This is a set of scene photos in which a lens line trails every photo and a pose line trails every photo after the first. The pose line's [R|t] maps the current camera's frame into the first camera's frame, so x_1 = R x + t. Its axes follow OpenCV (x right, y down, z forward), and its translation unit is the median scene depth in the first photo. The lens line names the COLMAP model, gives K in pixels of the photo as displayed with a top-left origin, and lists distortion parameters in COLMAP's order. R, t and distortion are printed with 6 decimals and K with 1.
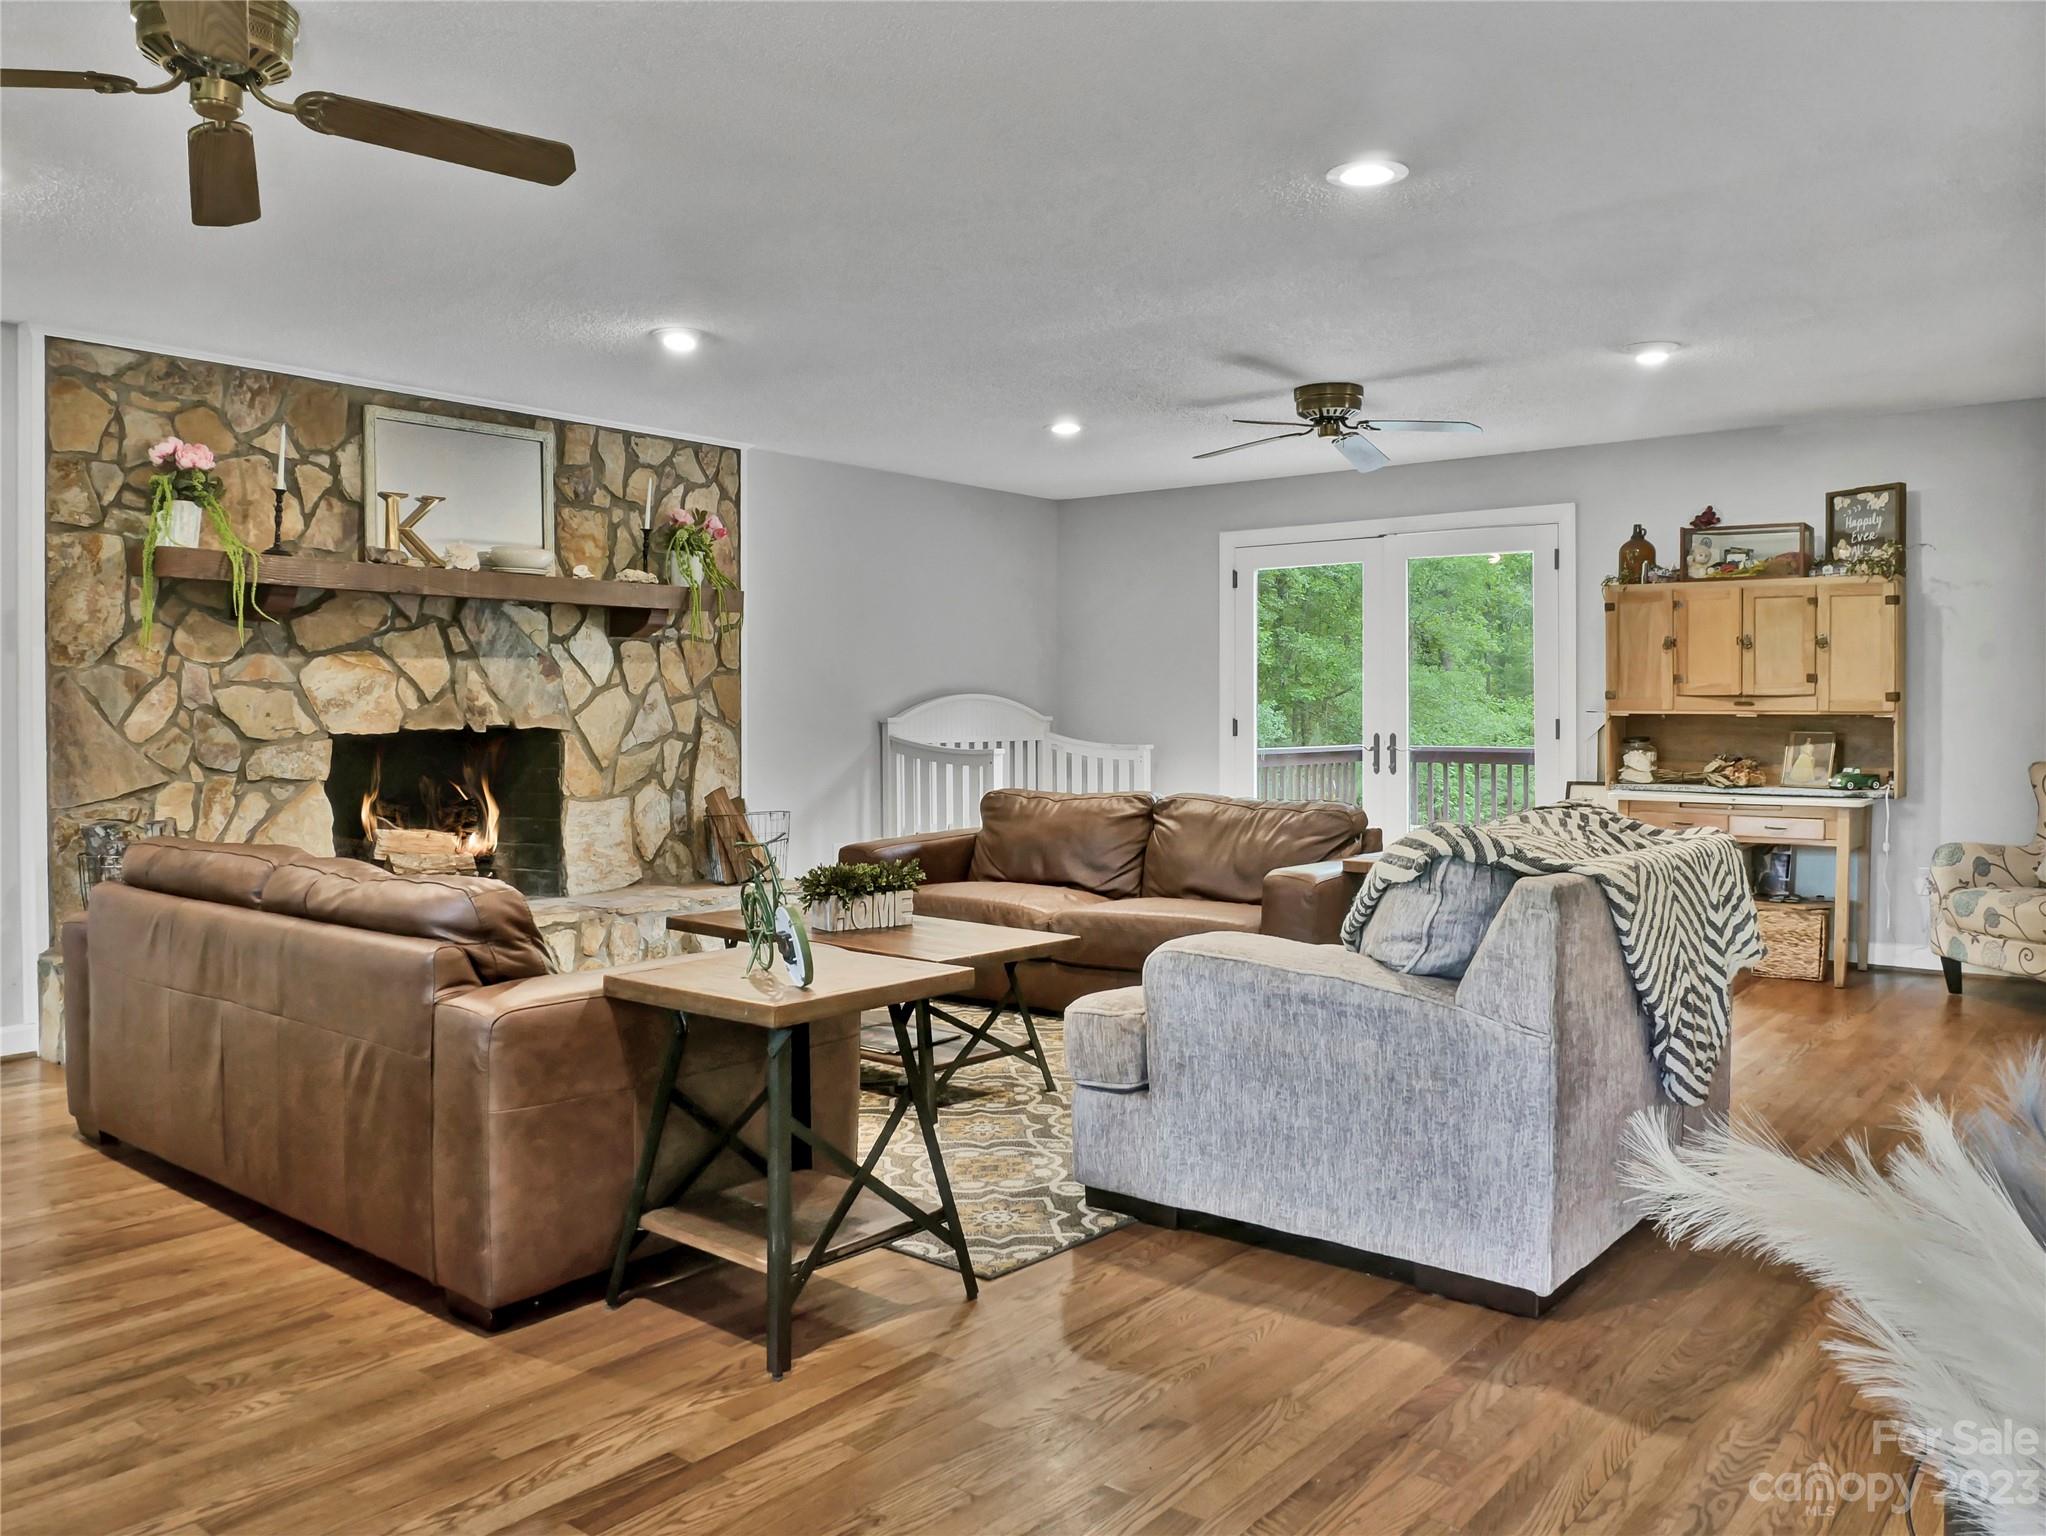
lens RADIAL K [[1541.3, 0, 1013.4], [0, 1541.3, 675.8], [0, 0, 1]] dist [-0.043172, 0.009862]
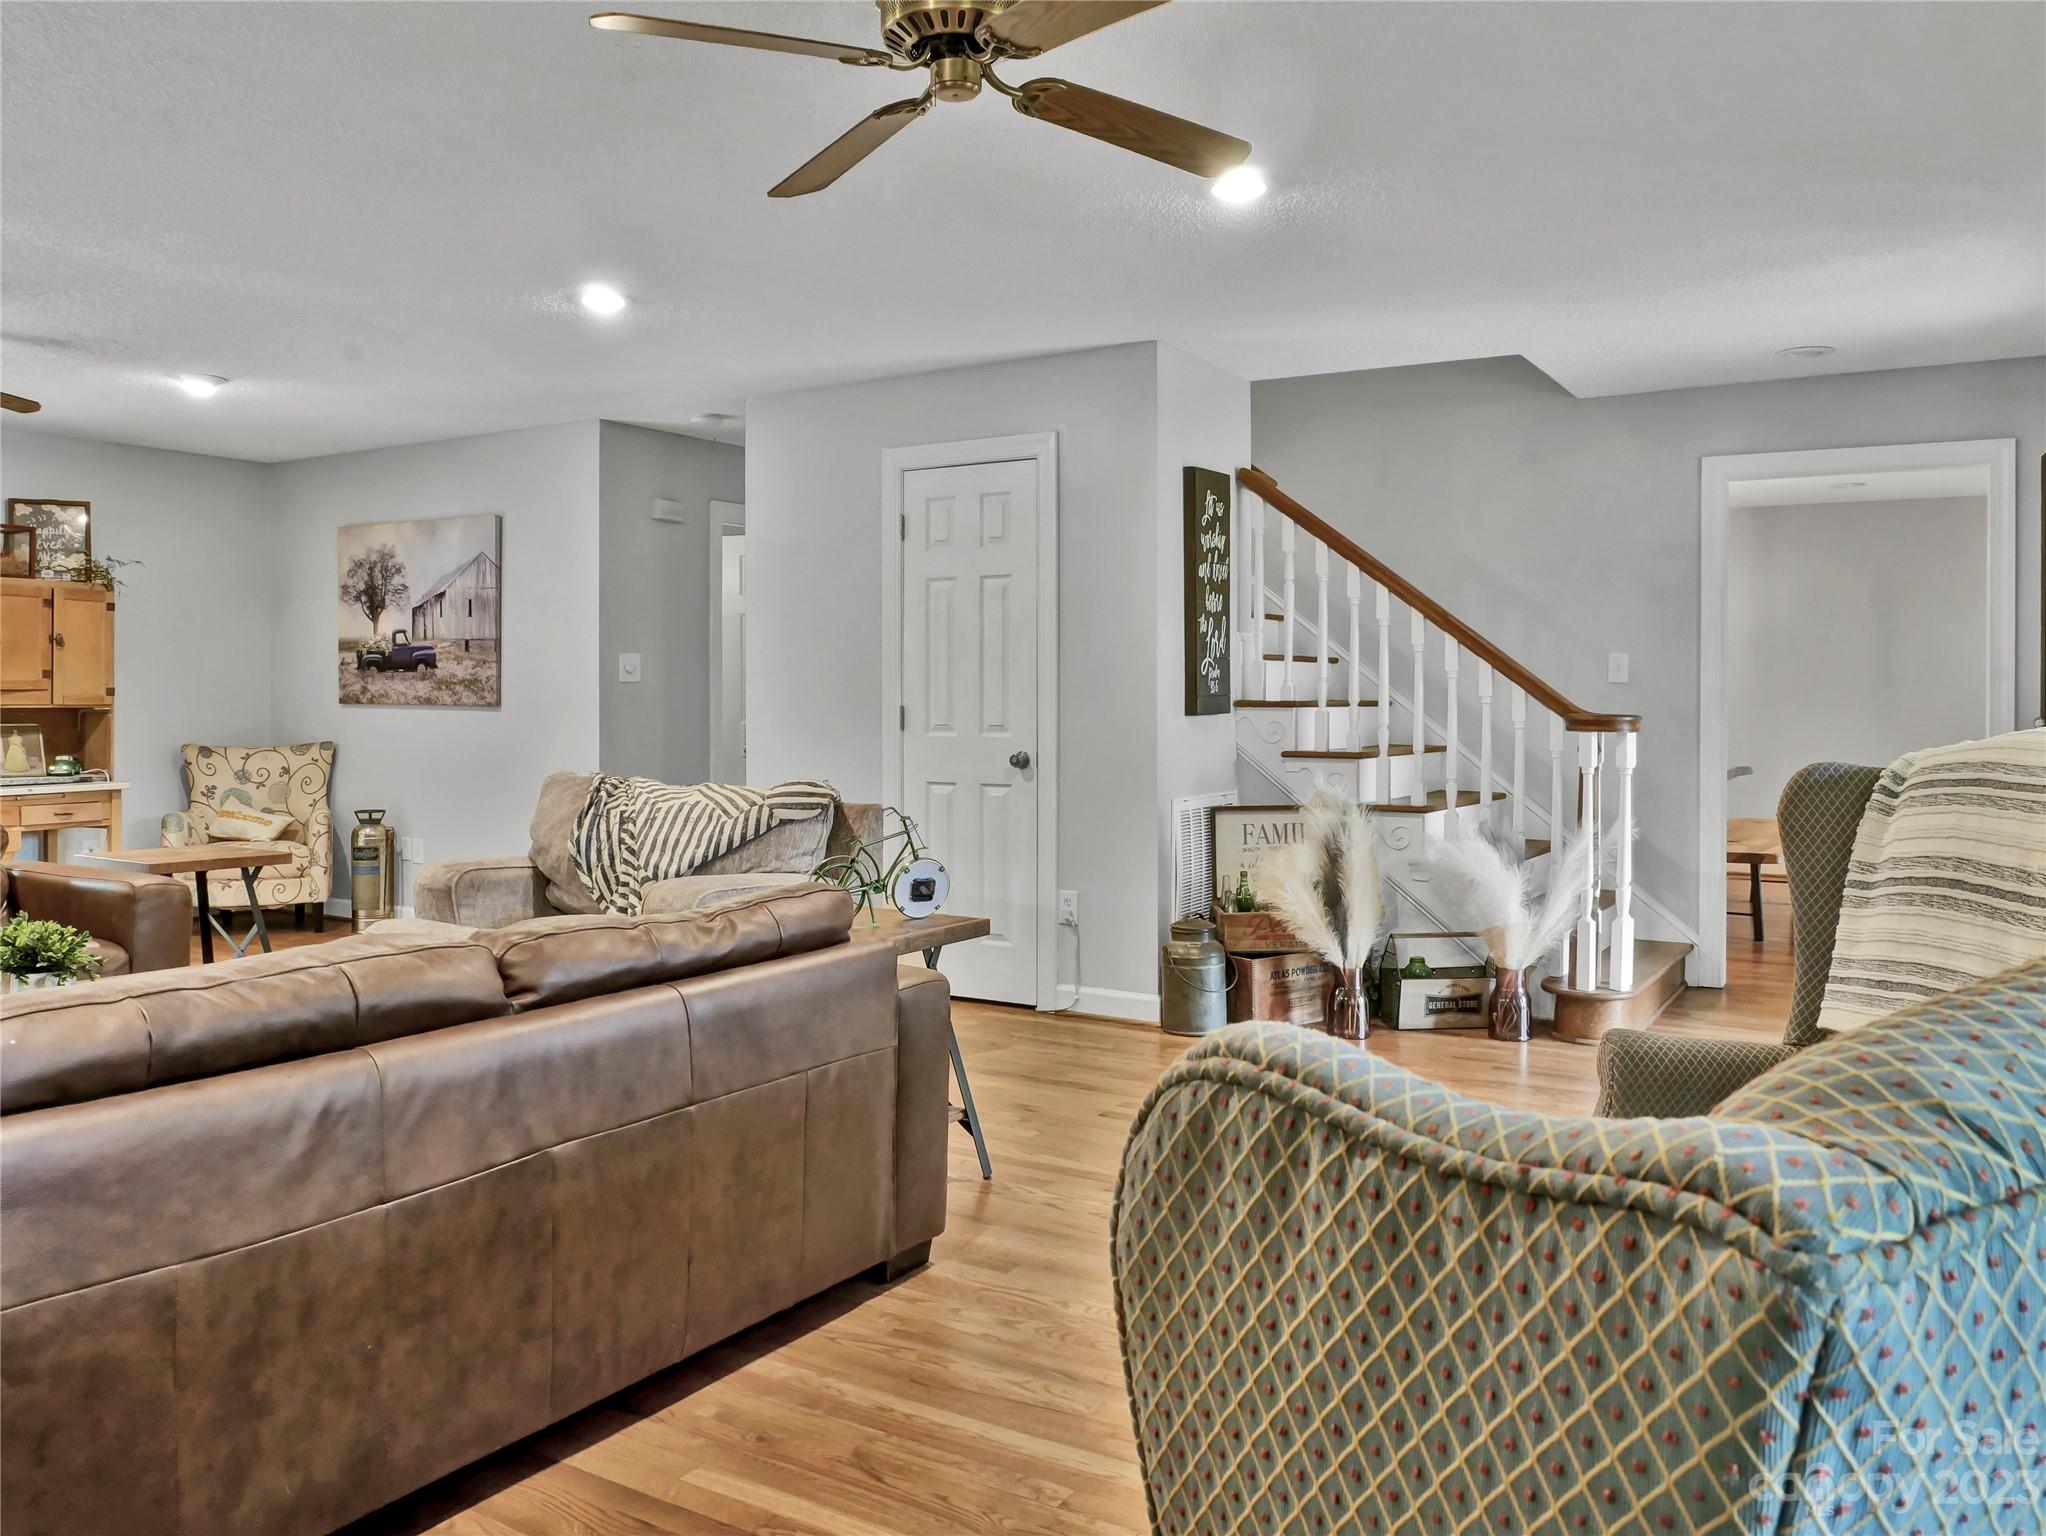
lens RADIAL K [[1541.3, 0, 1013.4], [0, 1541.3, 675.8], [0, 0, 1]] dist [-0.043172, 0.009862]
pose [[-0.119875, 0.014177, 0.992688, -0.699949], [-0.024518, 0.999551, -0.017236, 0.005240], [-0.992486, -0.026405, -0.119473, 0.507429]]
